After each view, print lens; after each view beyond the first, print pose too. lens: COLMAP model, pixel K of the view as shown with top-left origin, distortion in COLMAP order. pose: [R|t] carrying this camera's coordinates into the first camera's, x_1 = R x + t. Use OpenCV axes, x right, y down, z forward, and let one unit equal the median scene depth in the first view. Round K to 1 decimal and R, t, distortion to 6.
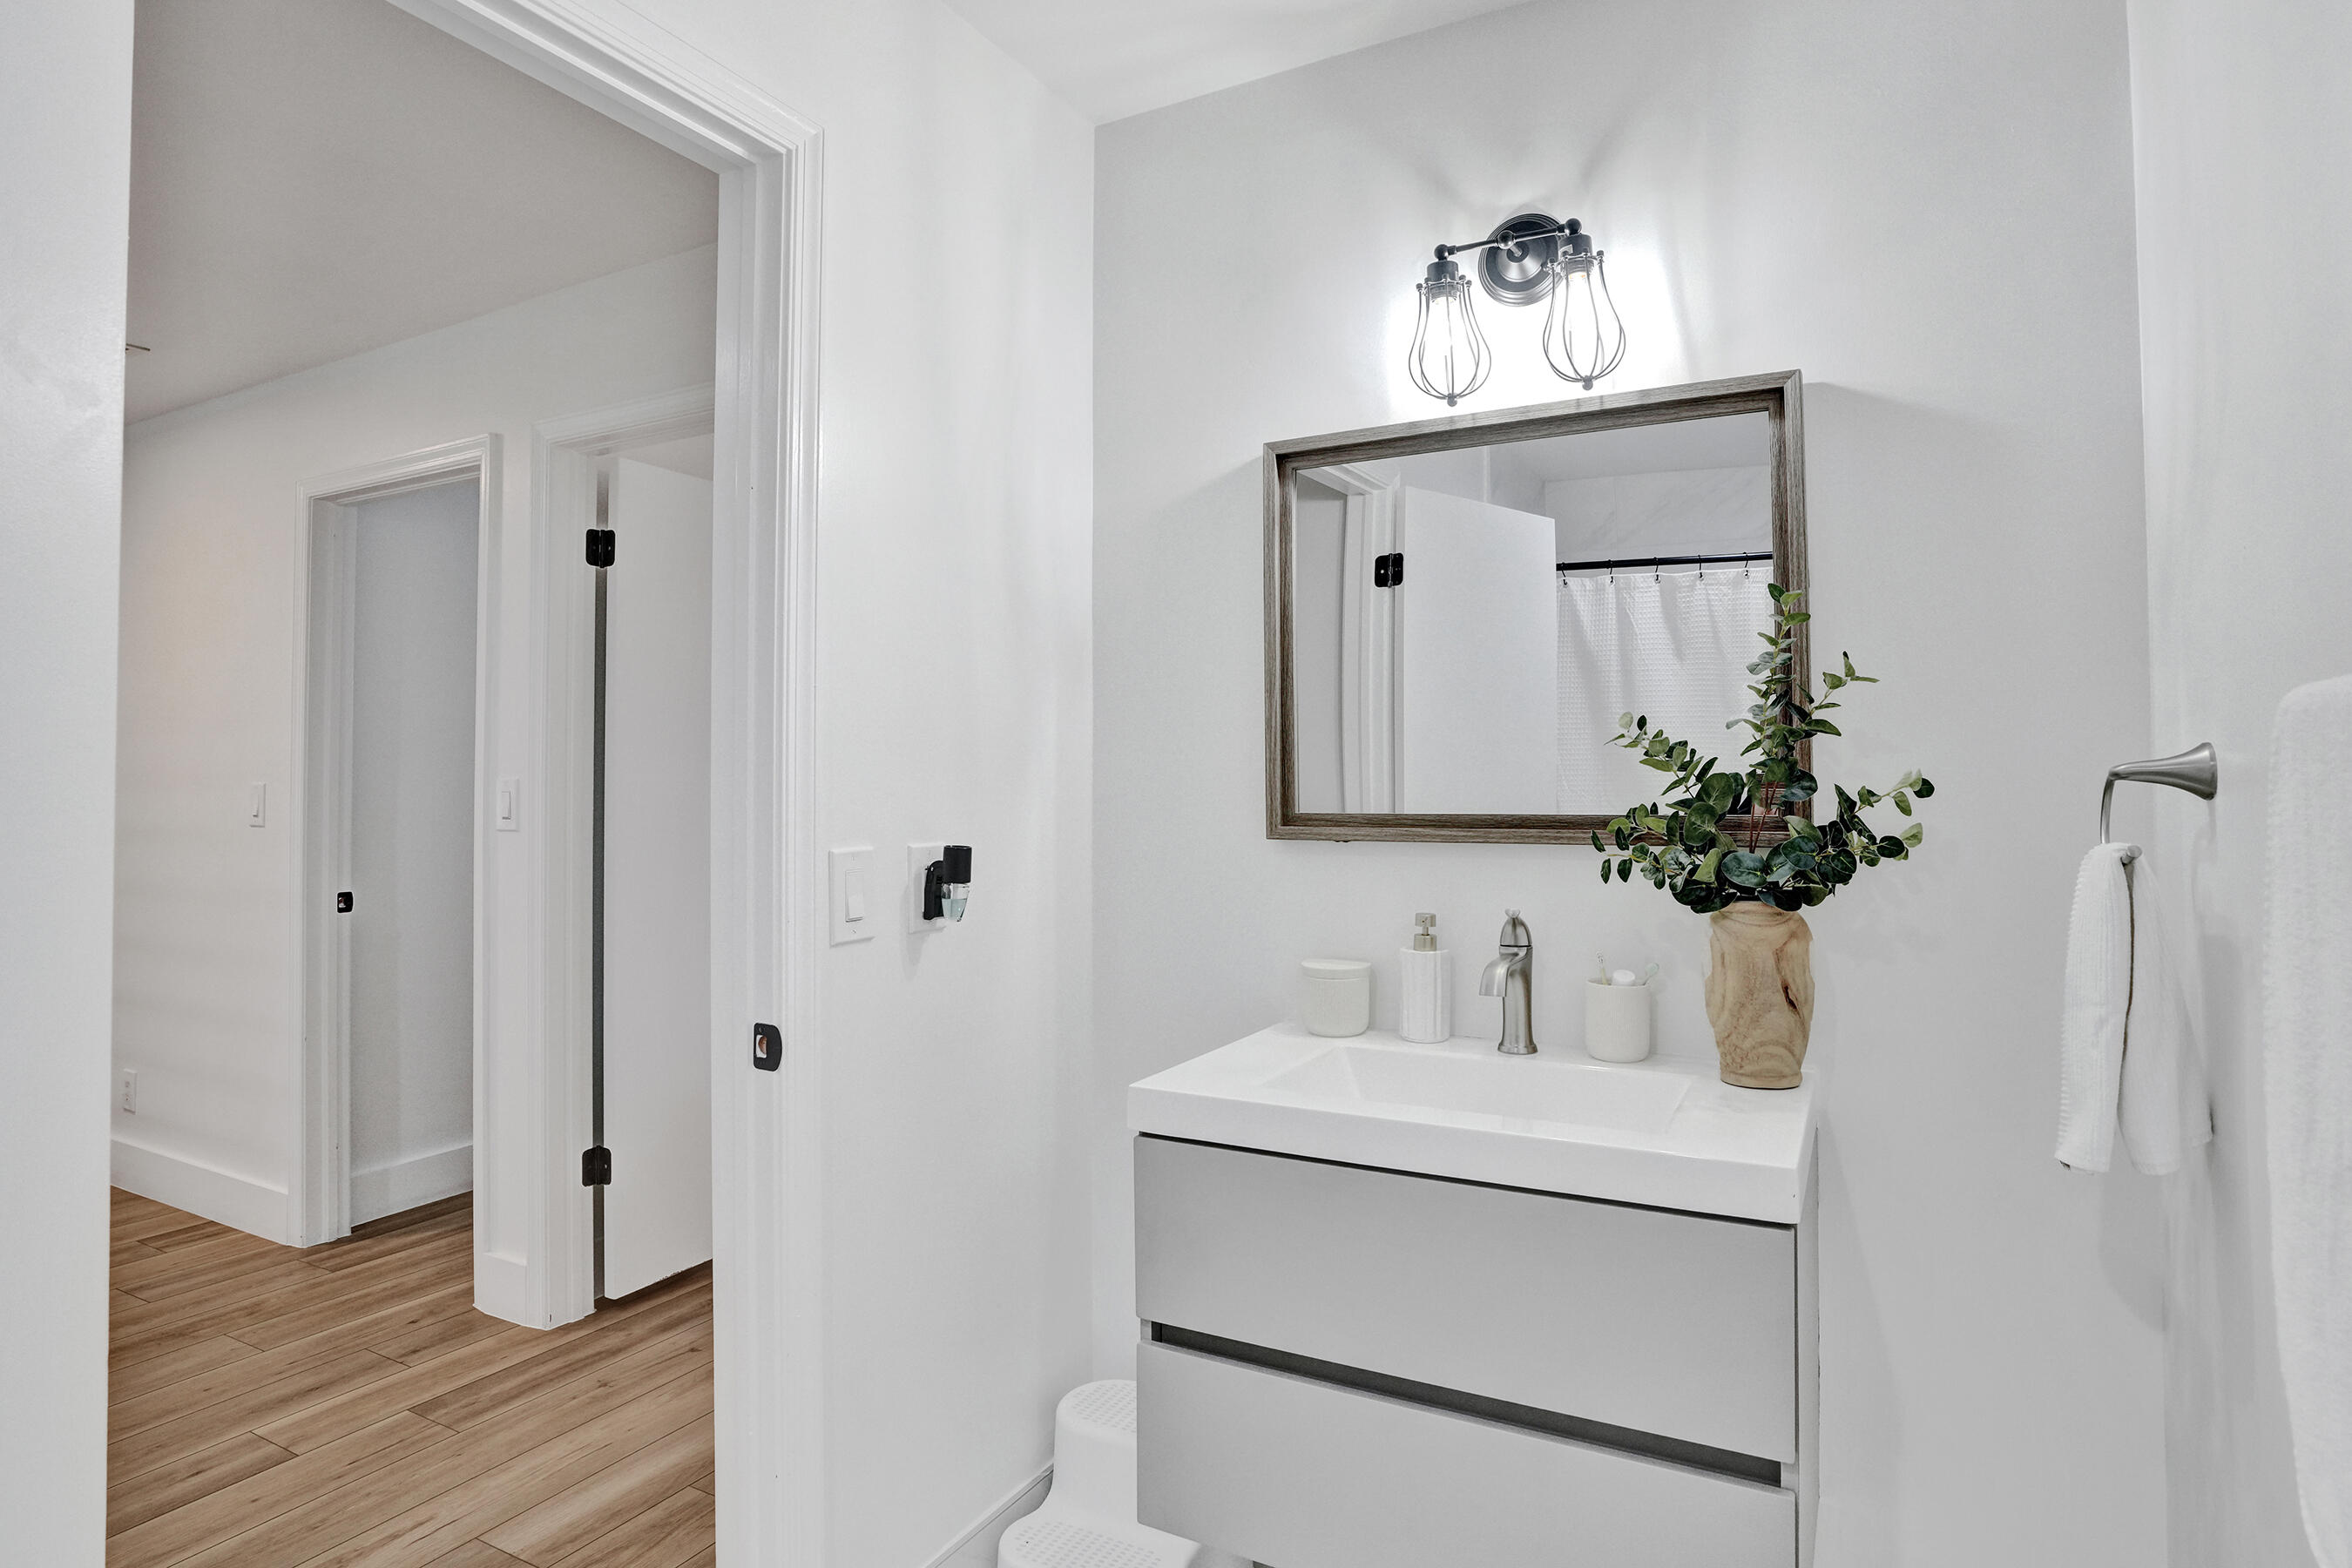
lens RADIAL K [[1289.5, 0, 1176.2], [0, 1289.5, 723.2], [0, 0, 1]] dist [-0.029243, 0.014482]
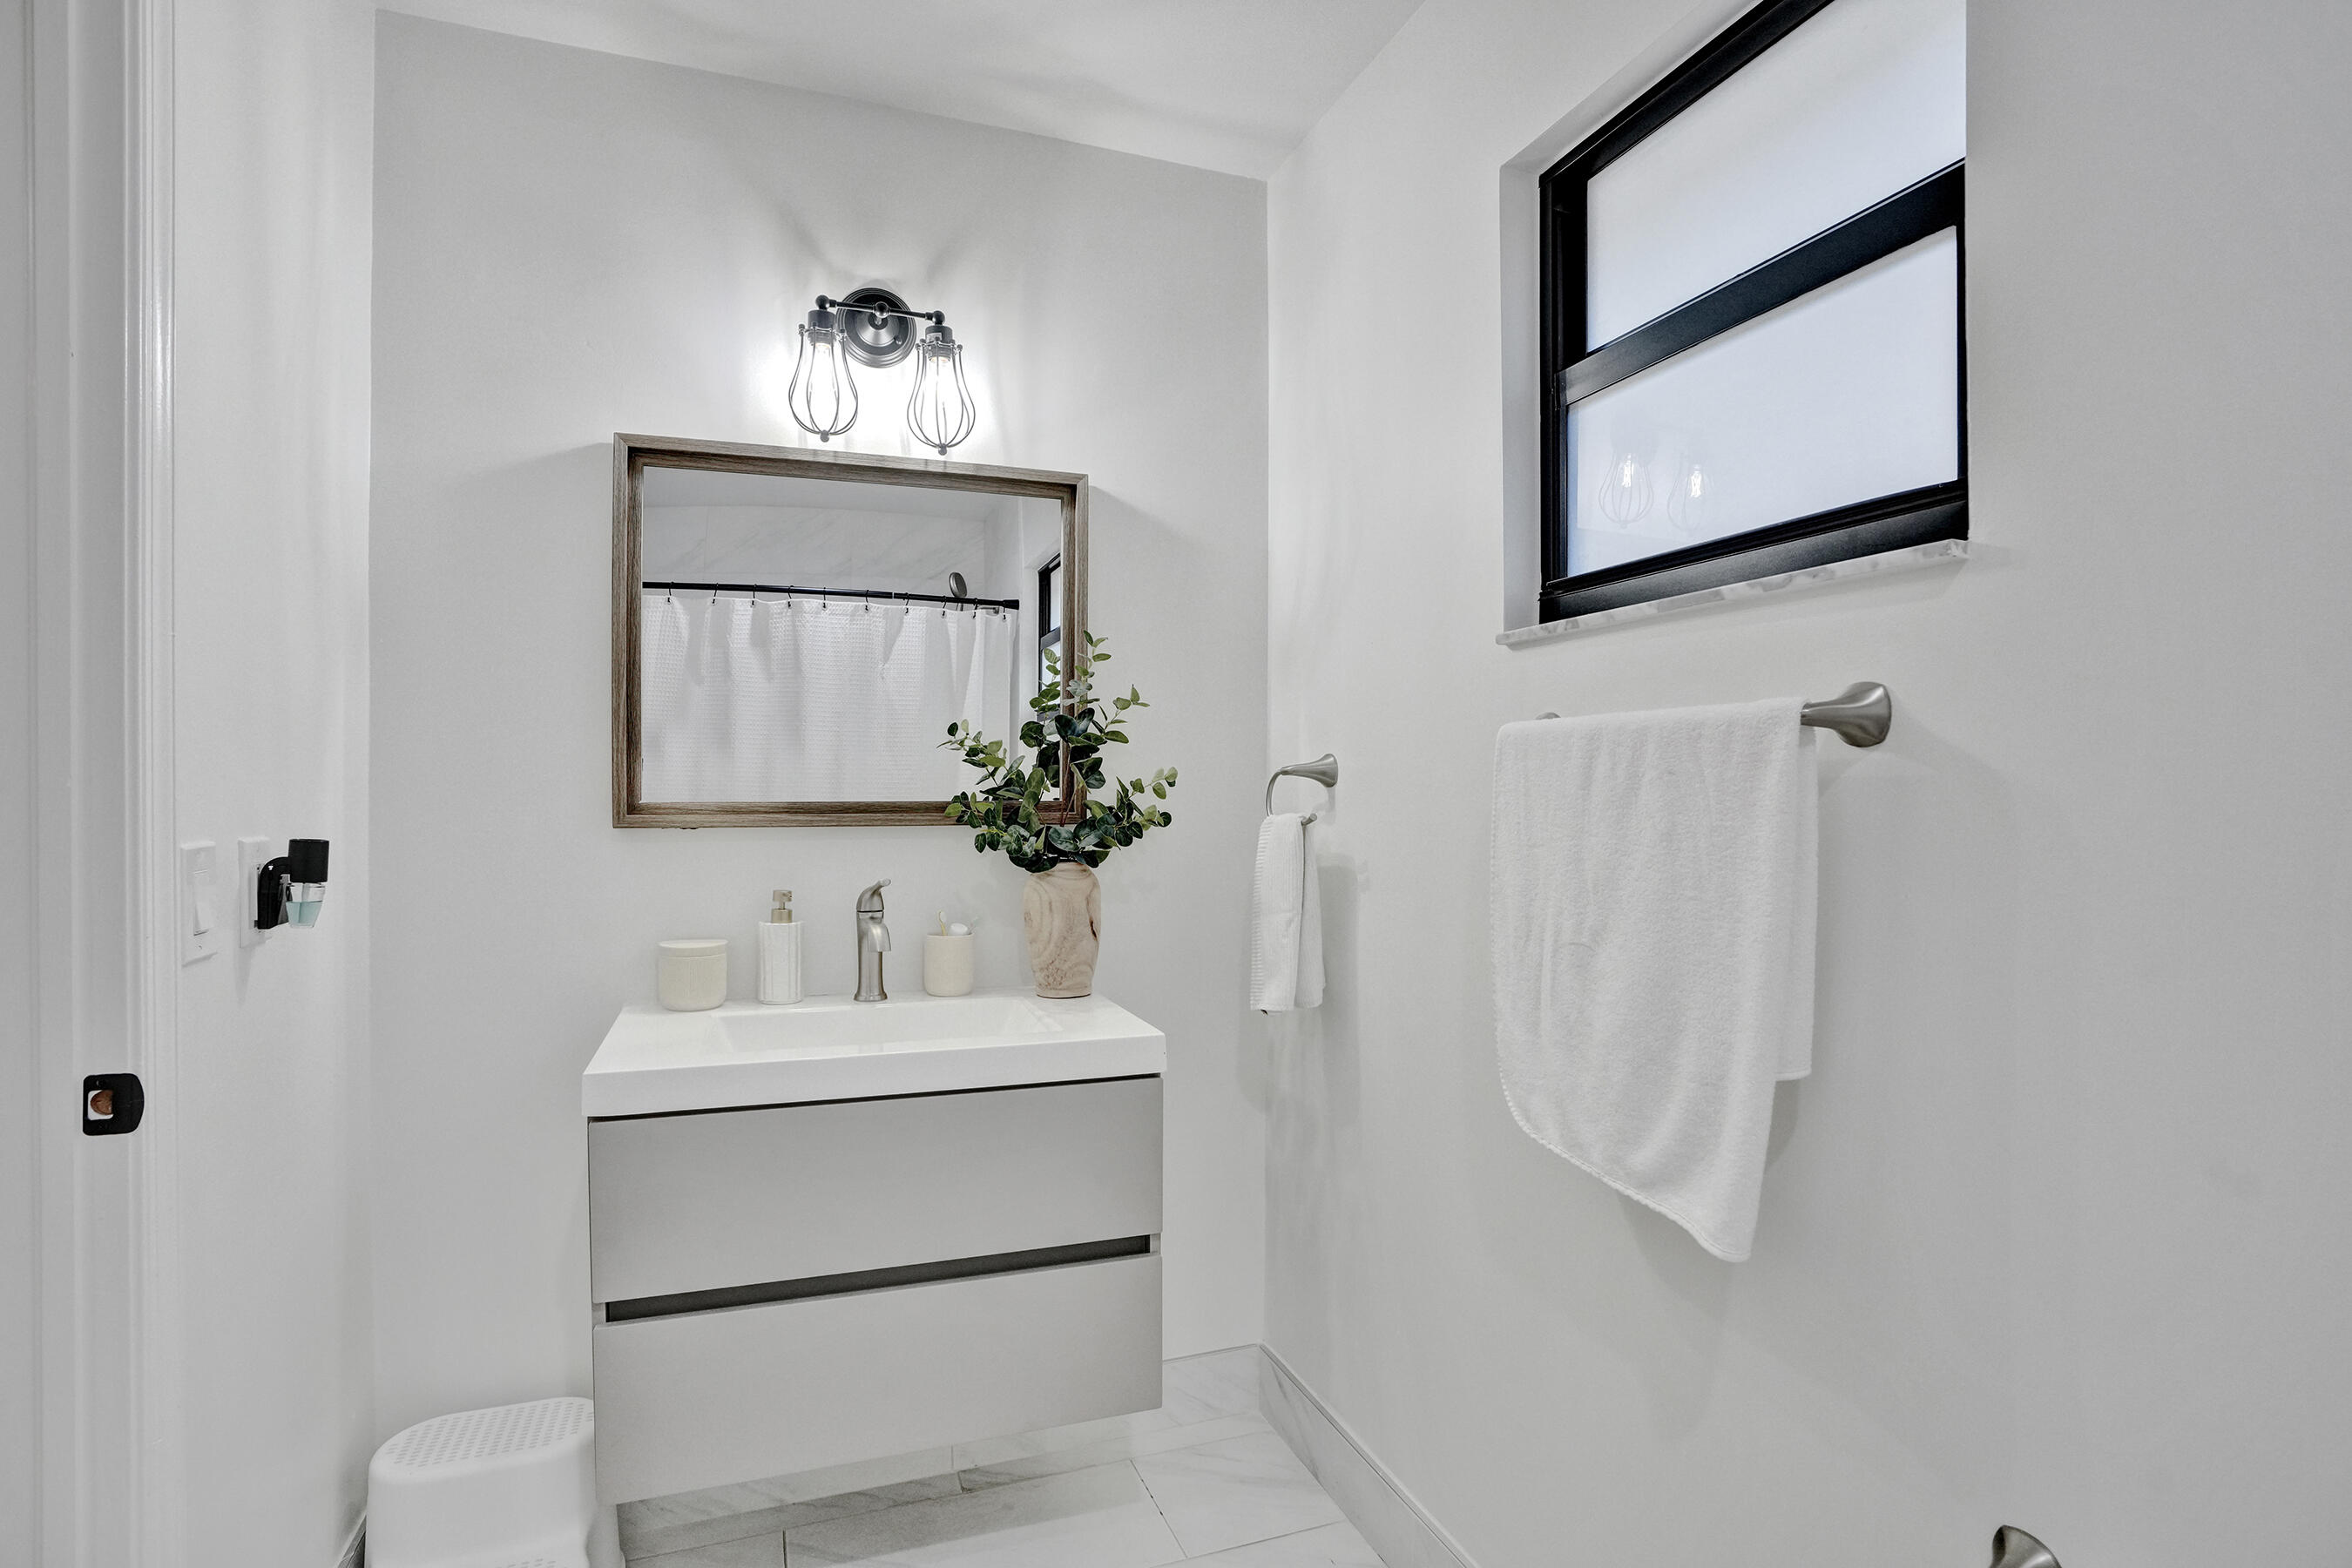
lens RADIAL K [[1208.8, 0, 1176.0], [0, 1208.8, 784.0], [0, 0, 1]] dist [-0.040181, 0.084620]
pose [[0.674612, 0.009626, 0.738110, -0.376929], [-0.038045, 0.999039, 0.021744, 0.020719], [-0.737192, -0.042750, 0.674330, 0.045712]]
